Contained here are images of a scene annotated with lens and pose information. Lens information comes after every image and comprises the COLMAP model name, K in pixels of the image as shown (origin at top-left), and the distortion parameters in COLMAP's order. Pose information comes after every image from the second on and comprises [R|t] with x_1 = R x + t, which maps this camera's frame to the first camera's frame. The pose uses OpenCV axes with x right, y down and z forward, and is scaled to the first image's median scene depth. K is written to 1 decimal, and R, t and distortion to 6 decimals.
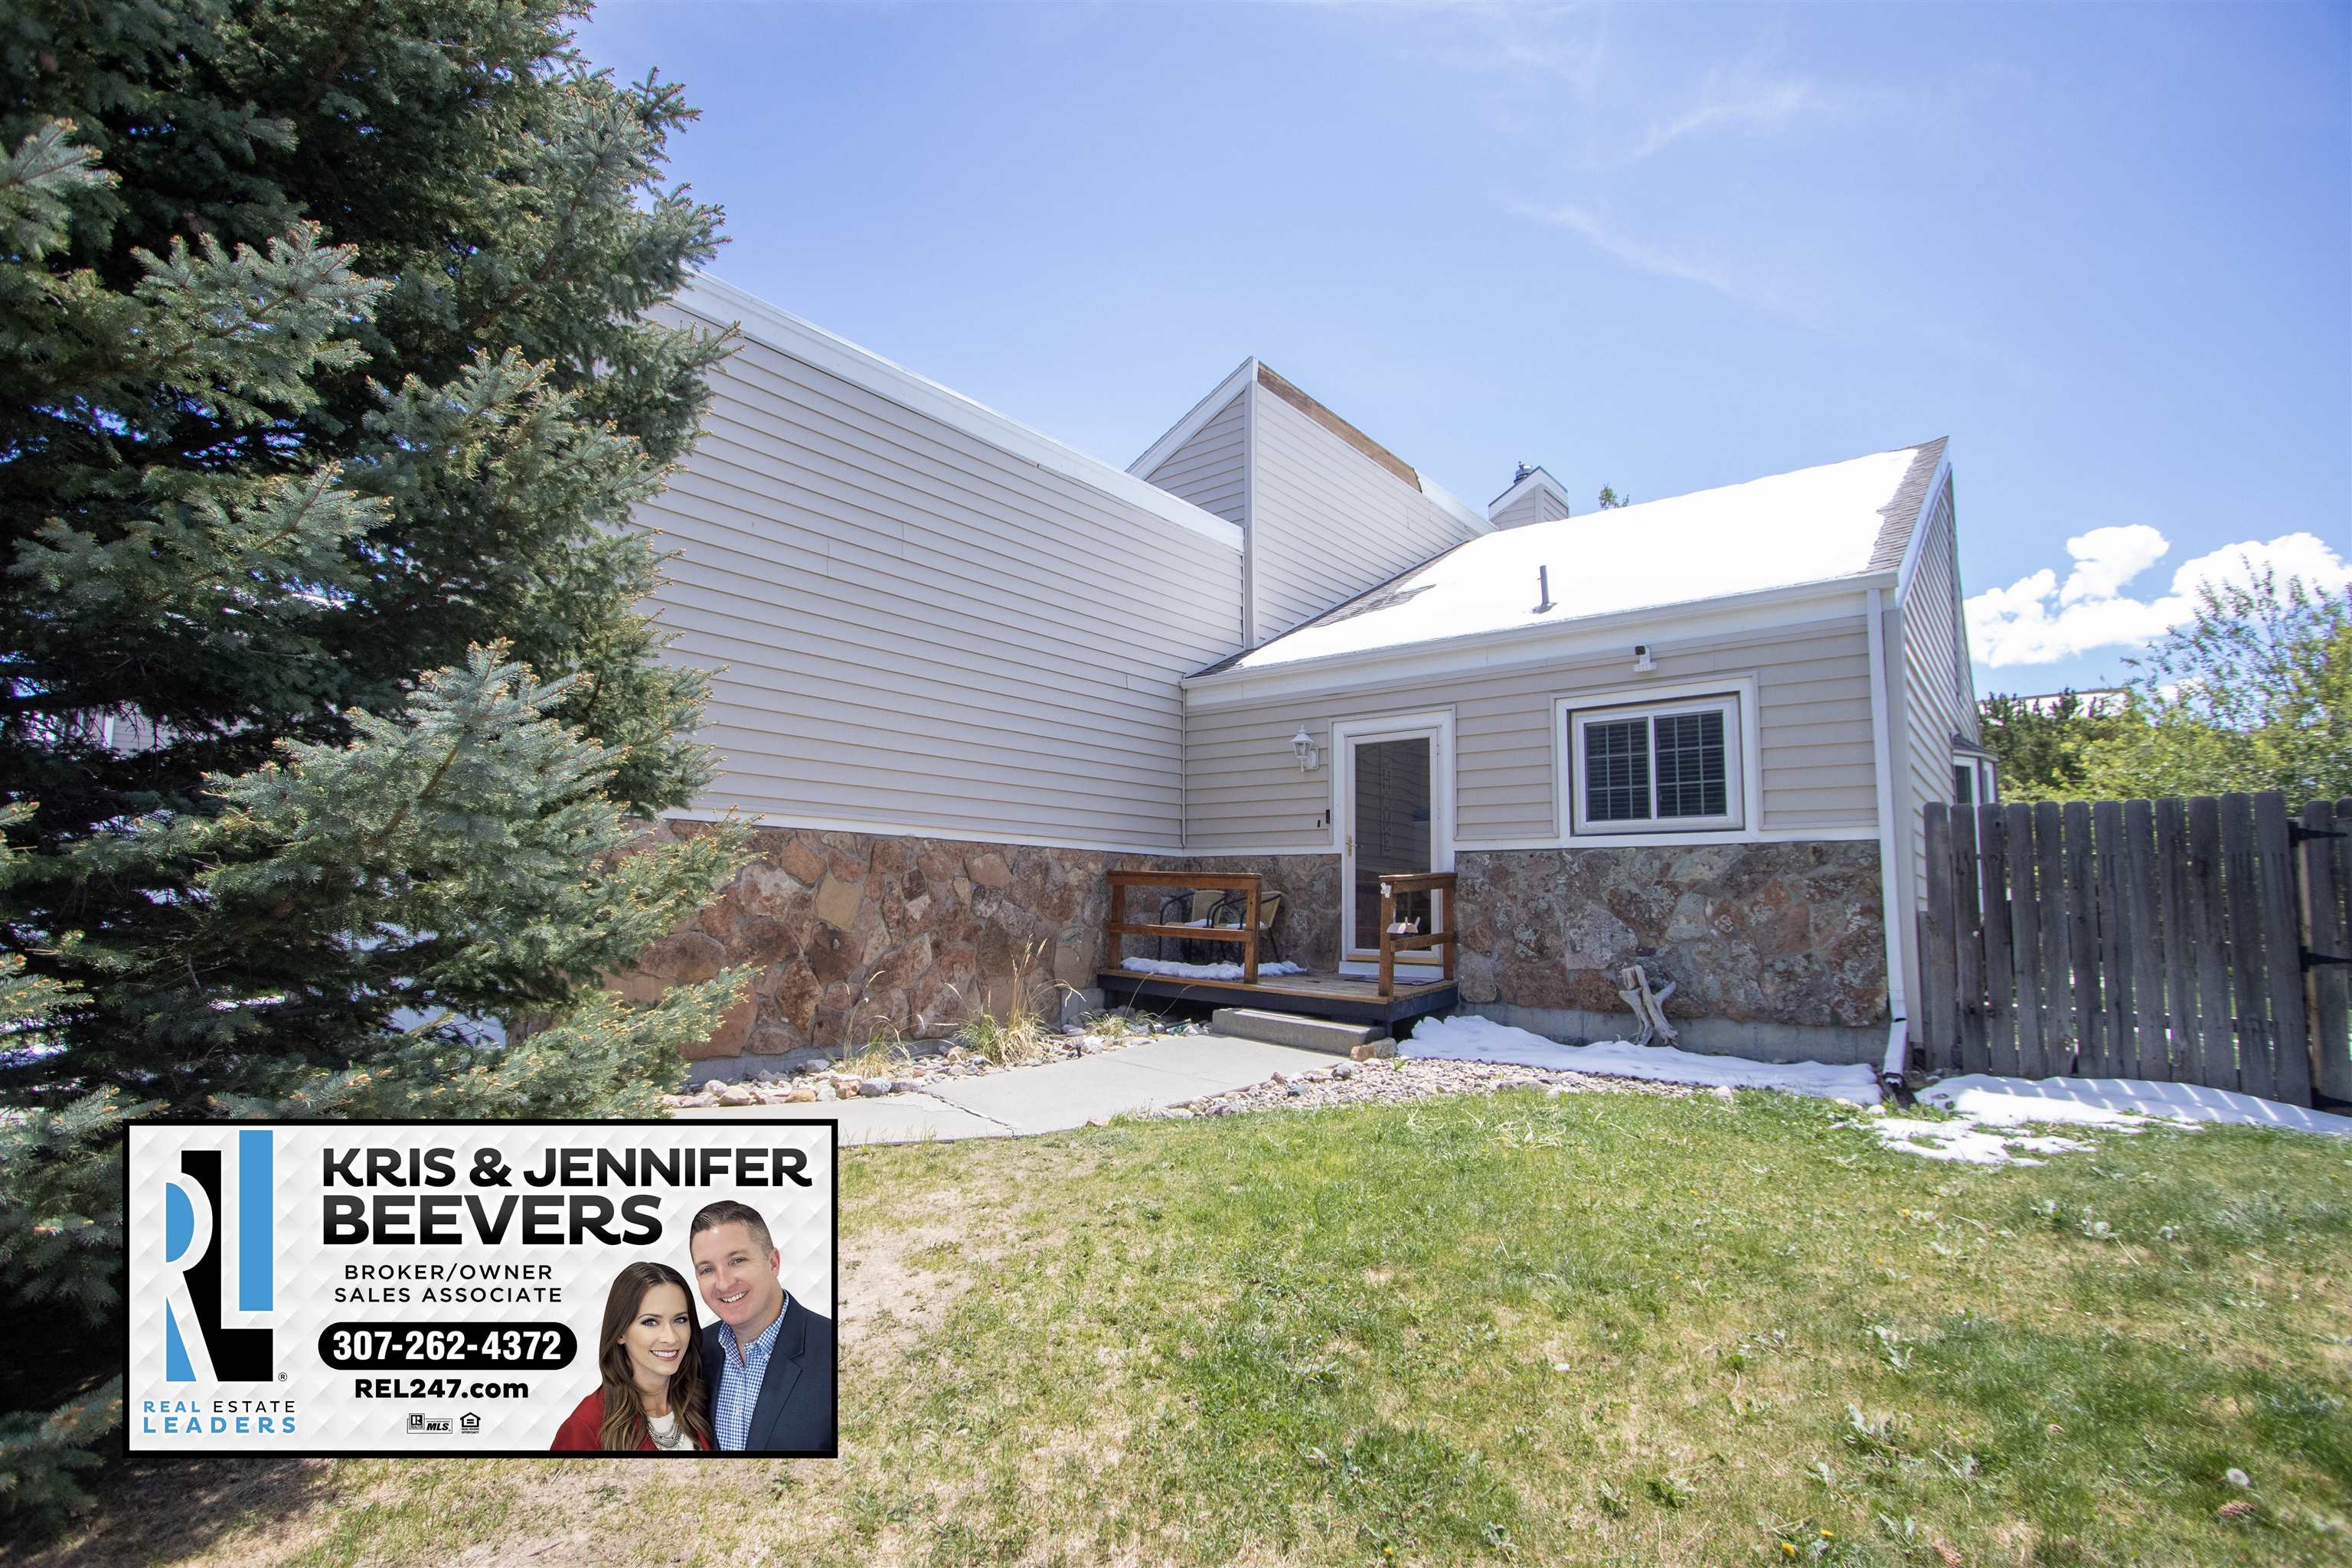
lens RADIAL K [[1077.3, 0, 1163.9], [0, 1077.3, 803.1], [0, 0, 1]] dist [-0.015766, 0.001012]
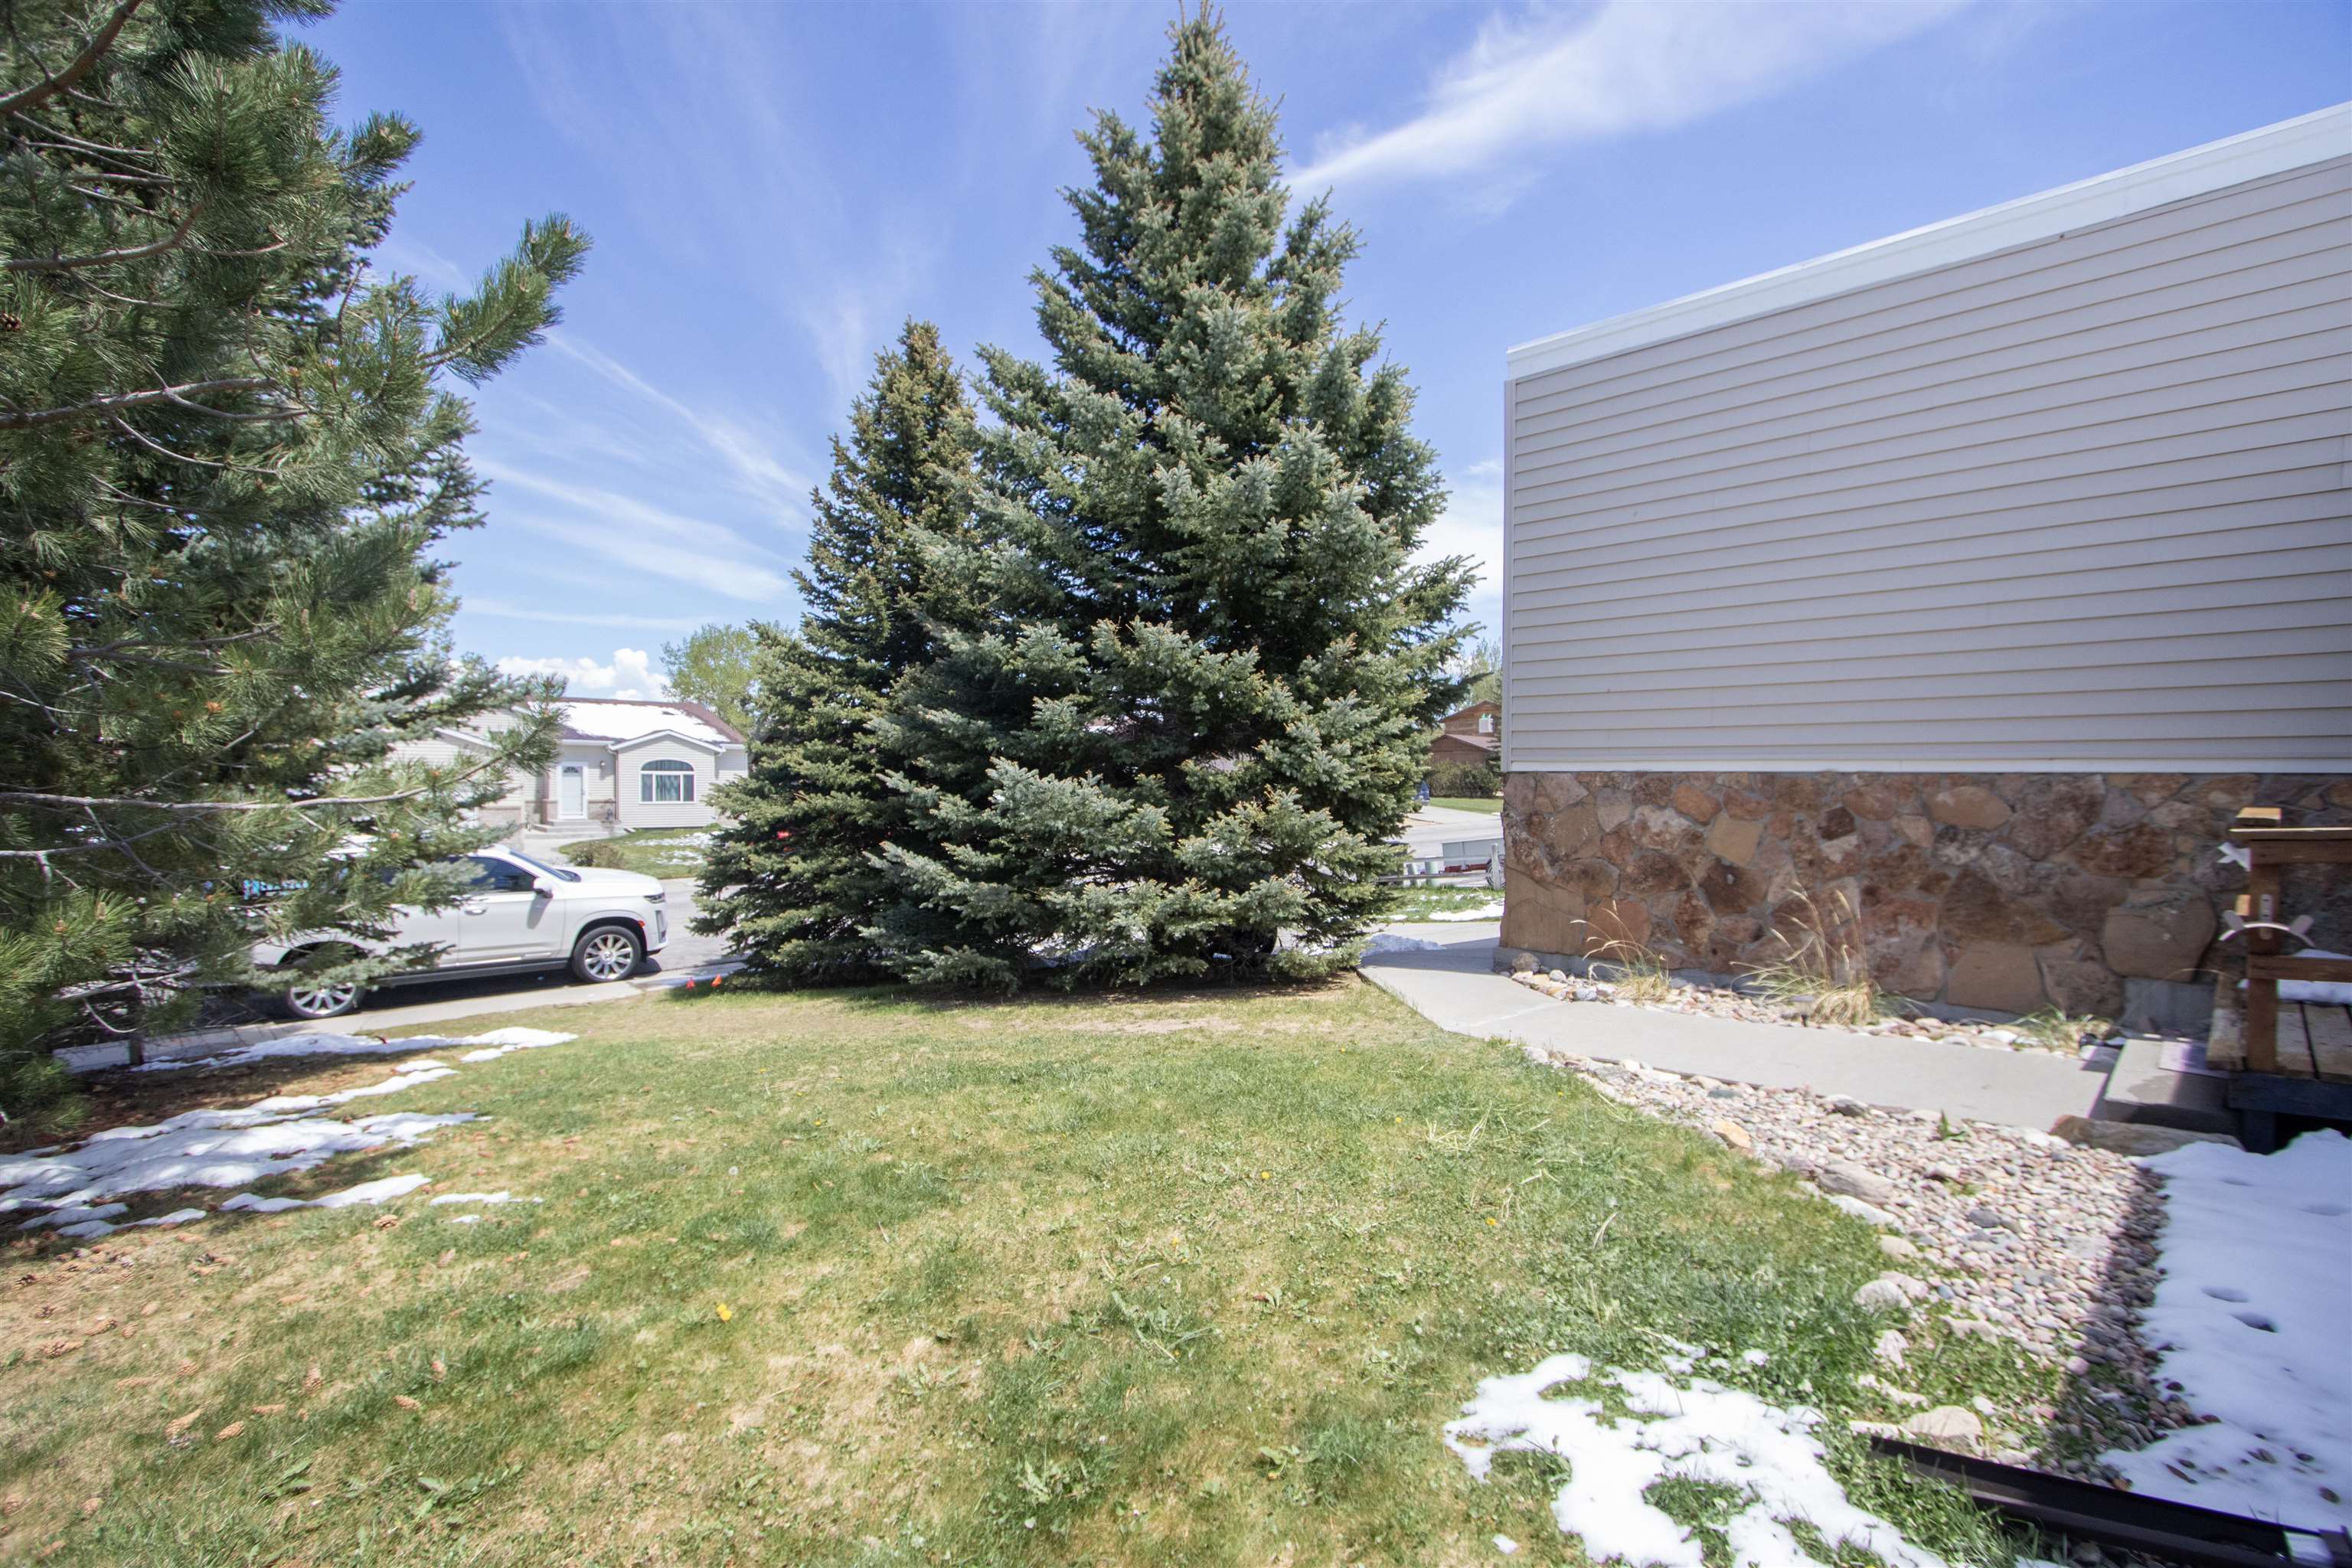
lens RADIAL K [[1077.3, 0, 1163.9], [0, 1077.3, 803.1], [0, 0, 1]] dist [-0.015766, 0.001012]
pose [[-0.088869, -0.003543, -0.996037, 0.738551], [0.076580, 0.997009, -0.010379, 0.023599], [0.993095, -0.077199, -0.088331, 0.511459]]
